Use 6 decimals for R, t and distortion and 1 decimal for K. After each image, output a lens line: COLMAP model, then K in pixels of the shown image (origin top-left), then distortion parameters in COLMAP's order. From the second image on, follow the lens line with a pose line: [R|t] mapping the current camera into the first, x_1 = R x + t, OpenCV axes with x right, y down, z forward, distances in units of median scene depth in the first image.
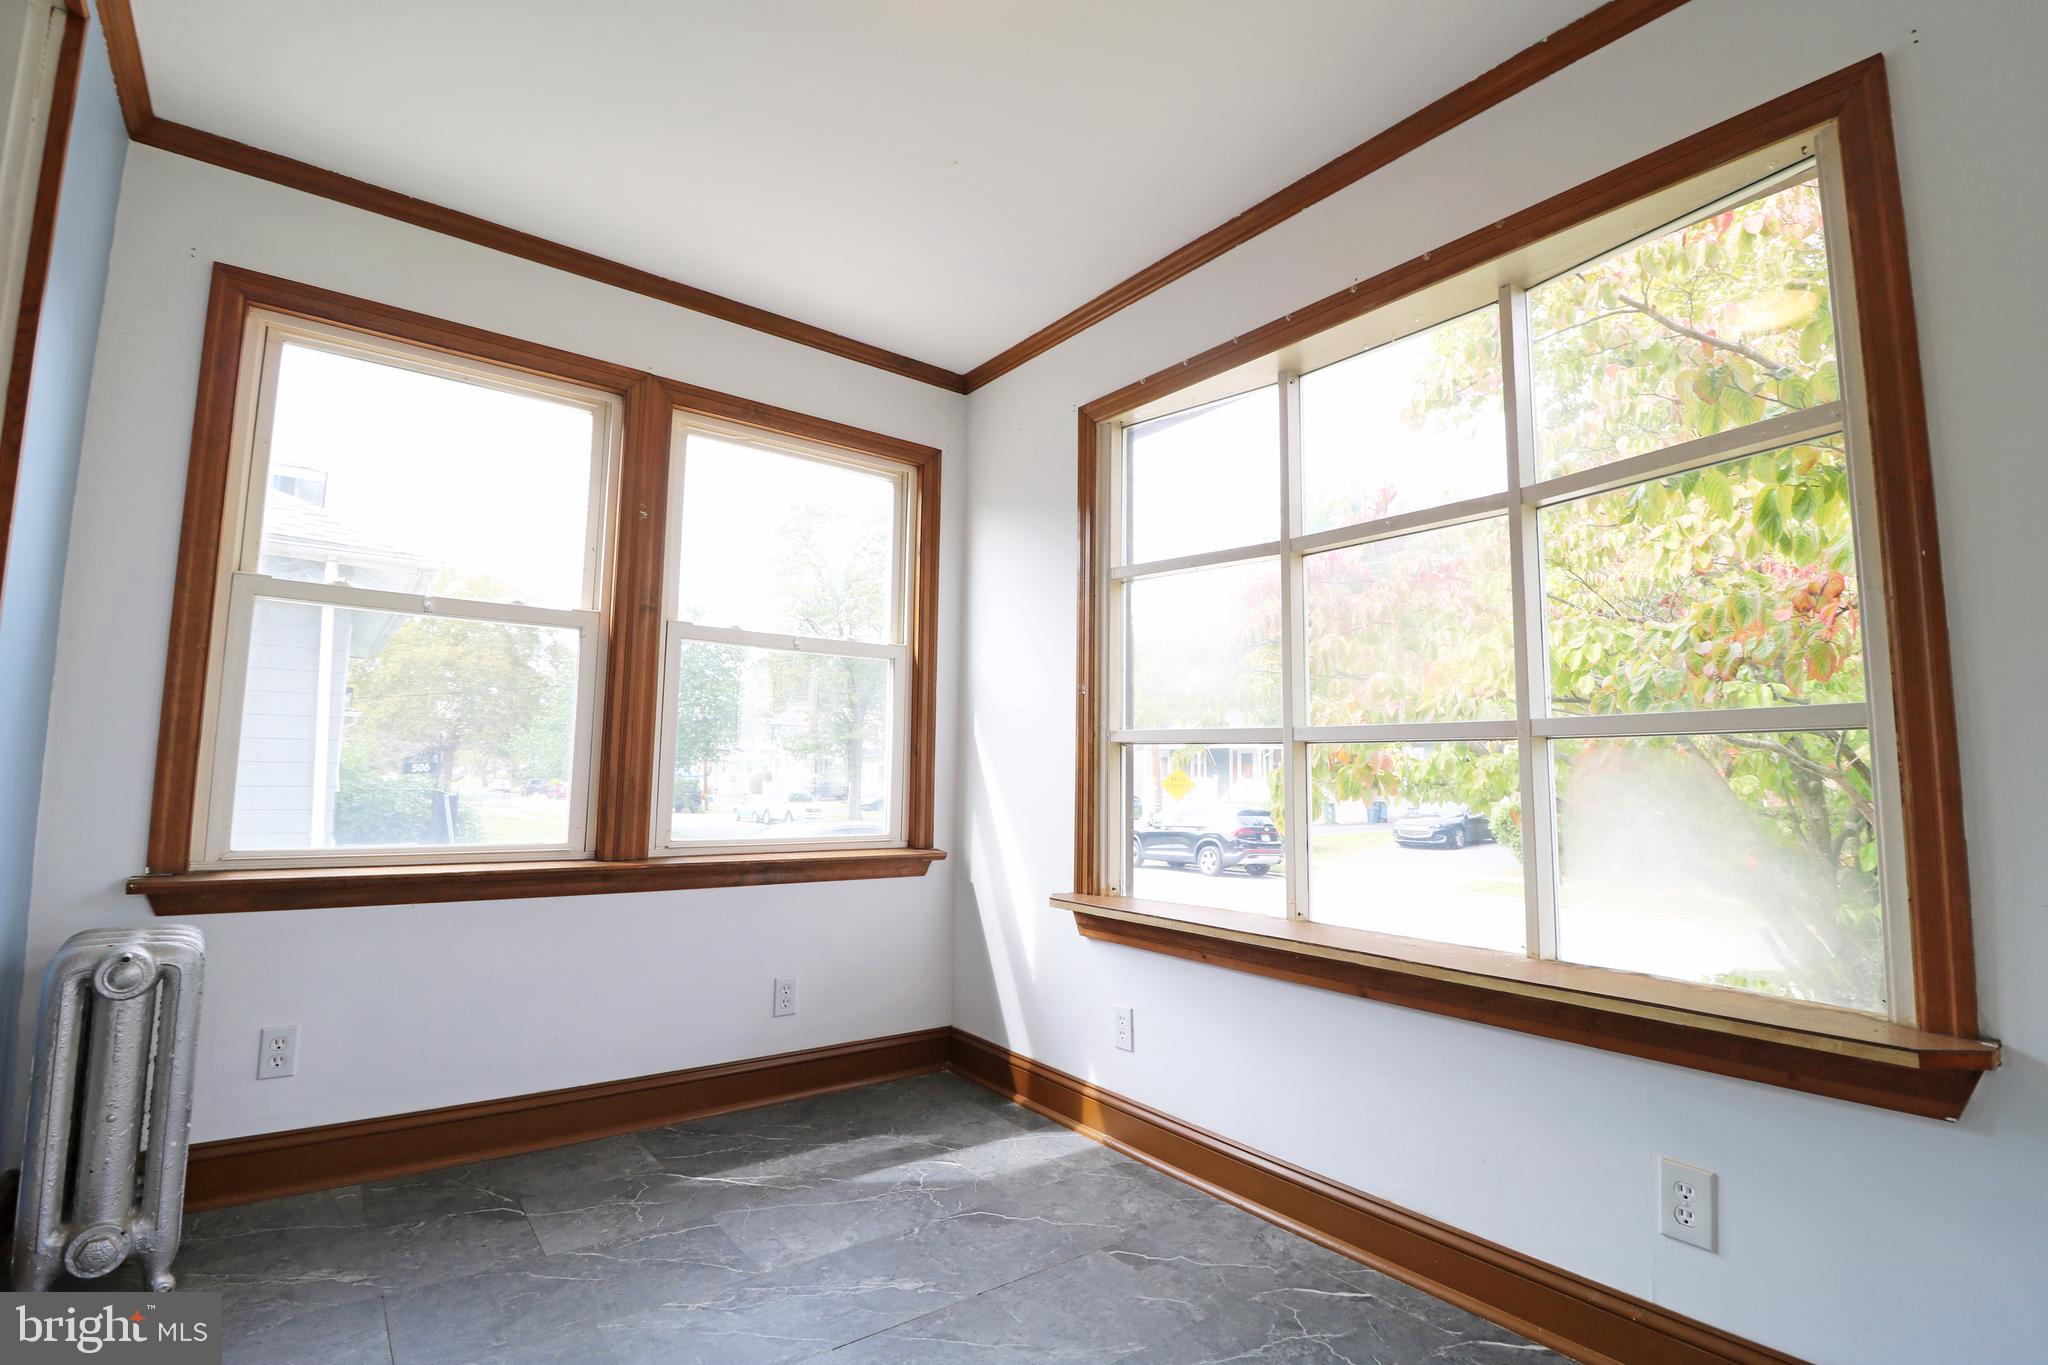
lens RADIAL K [[949.5, 0, 1012.2], [0, 949.5, 684.3], [0, 0, 1]] dist [0.000904, -0.013354]
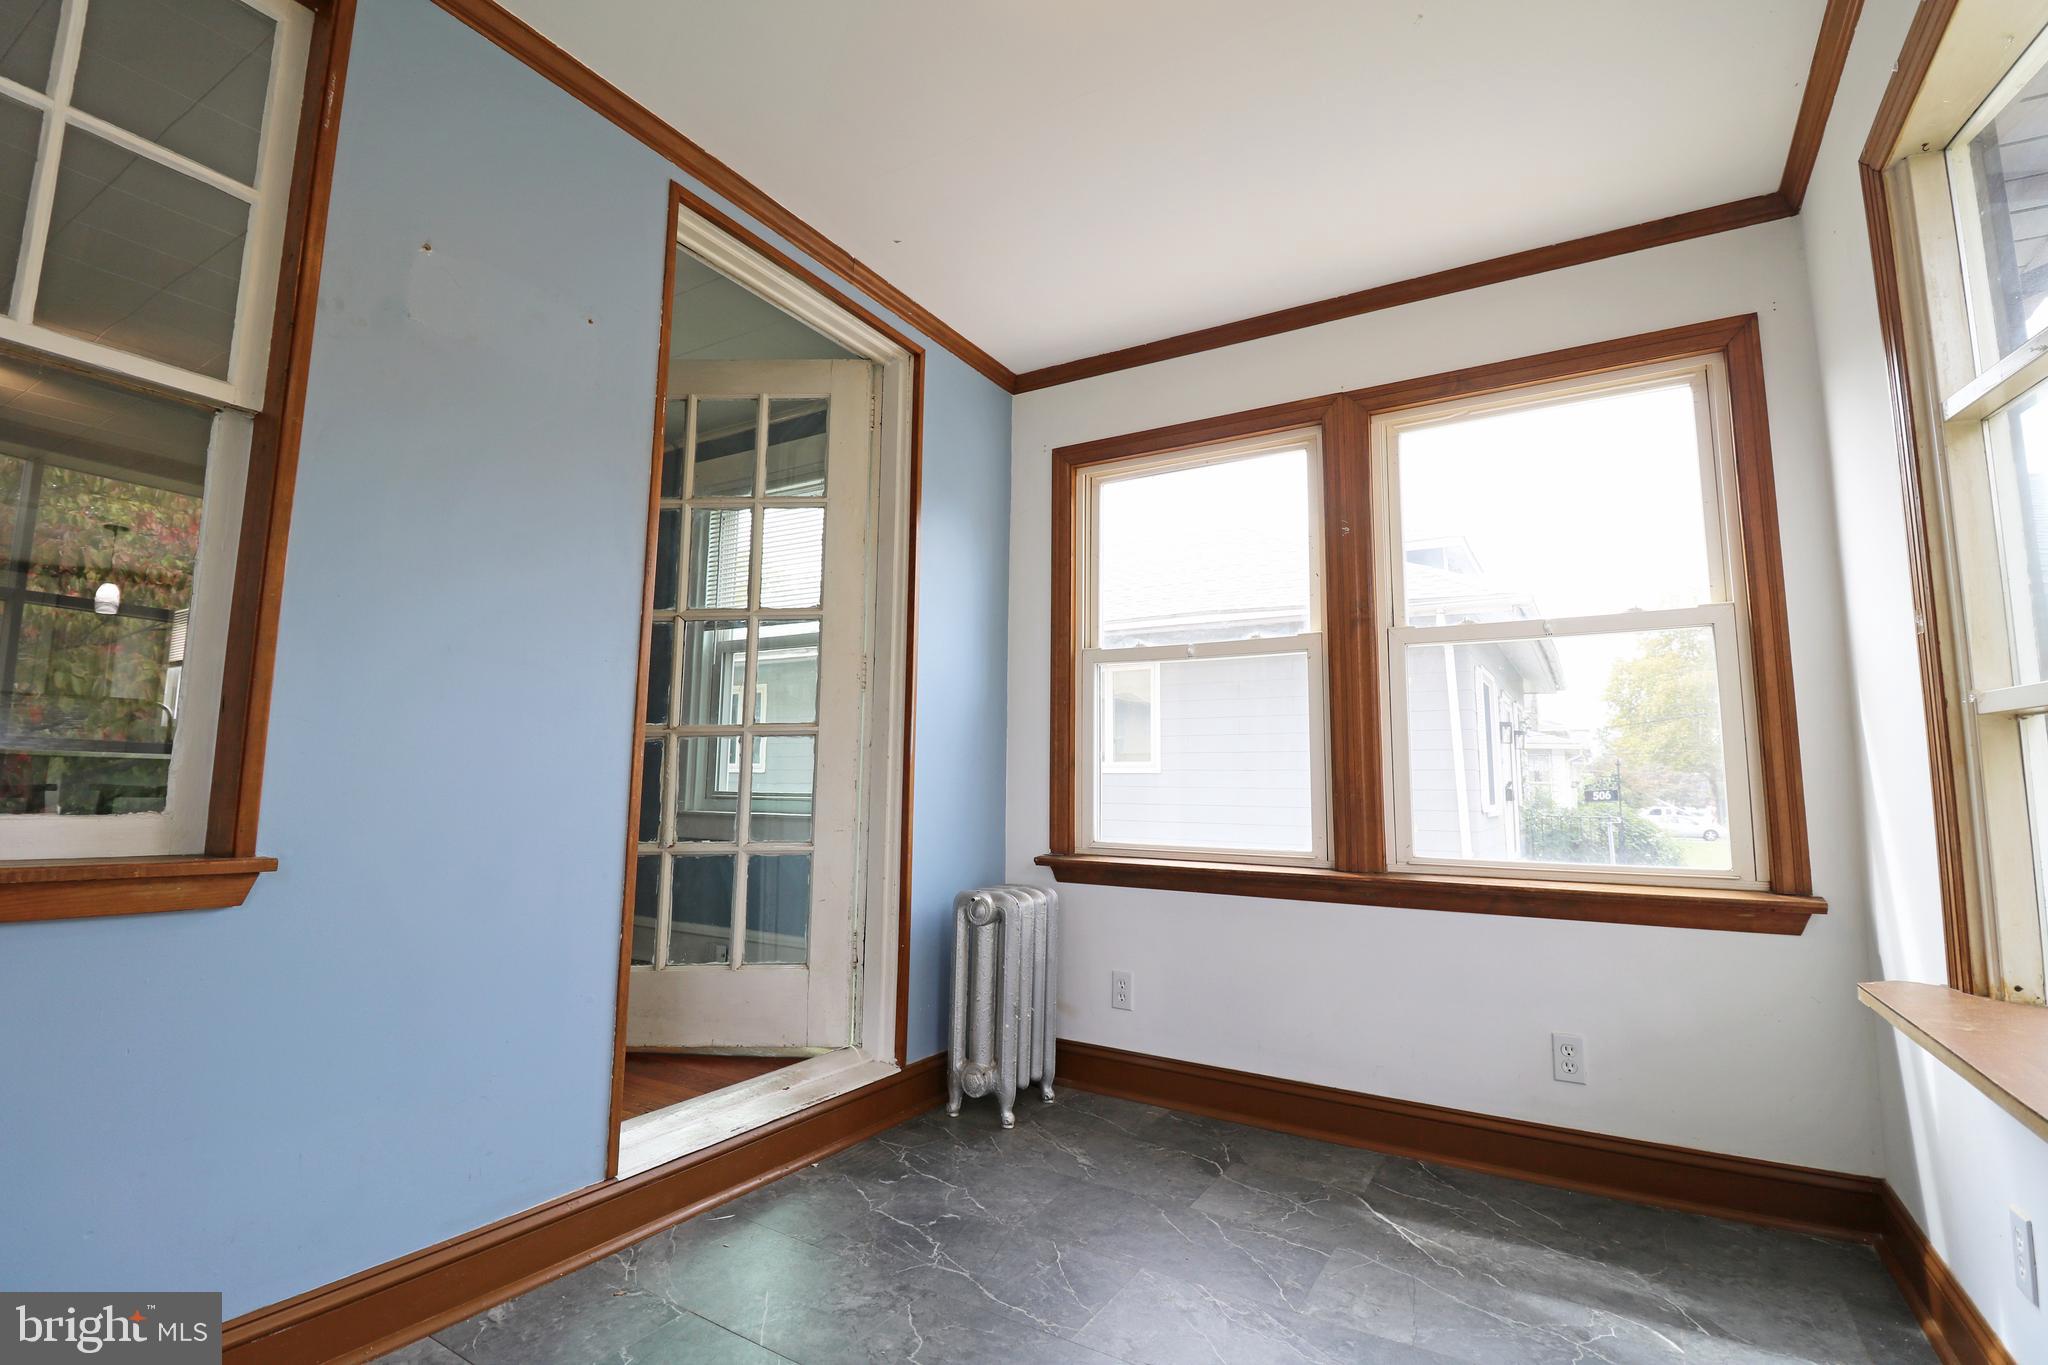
lens RADIAL K [[949.5, 0, 1015.9], [0, 949.5, 670.0], [0, 0, 1]] dist [0.000904, -0.013354]
pose [[0.367198, -0.121097, -0.922226, 0.450865], [0.086868, 0.991620, -0.095621, 0.040425], [0.926077, -0.045000, 0.374641, 0.321428]]
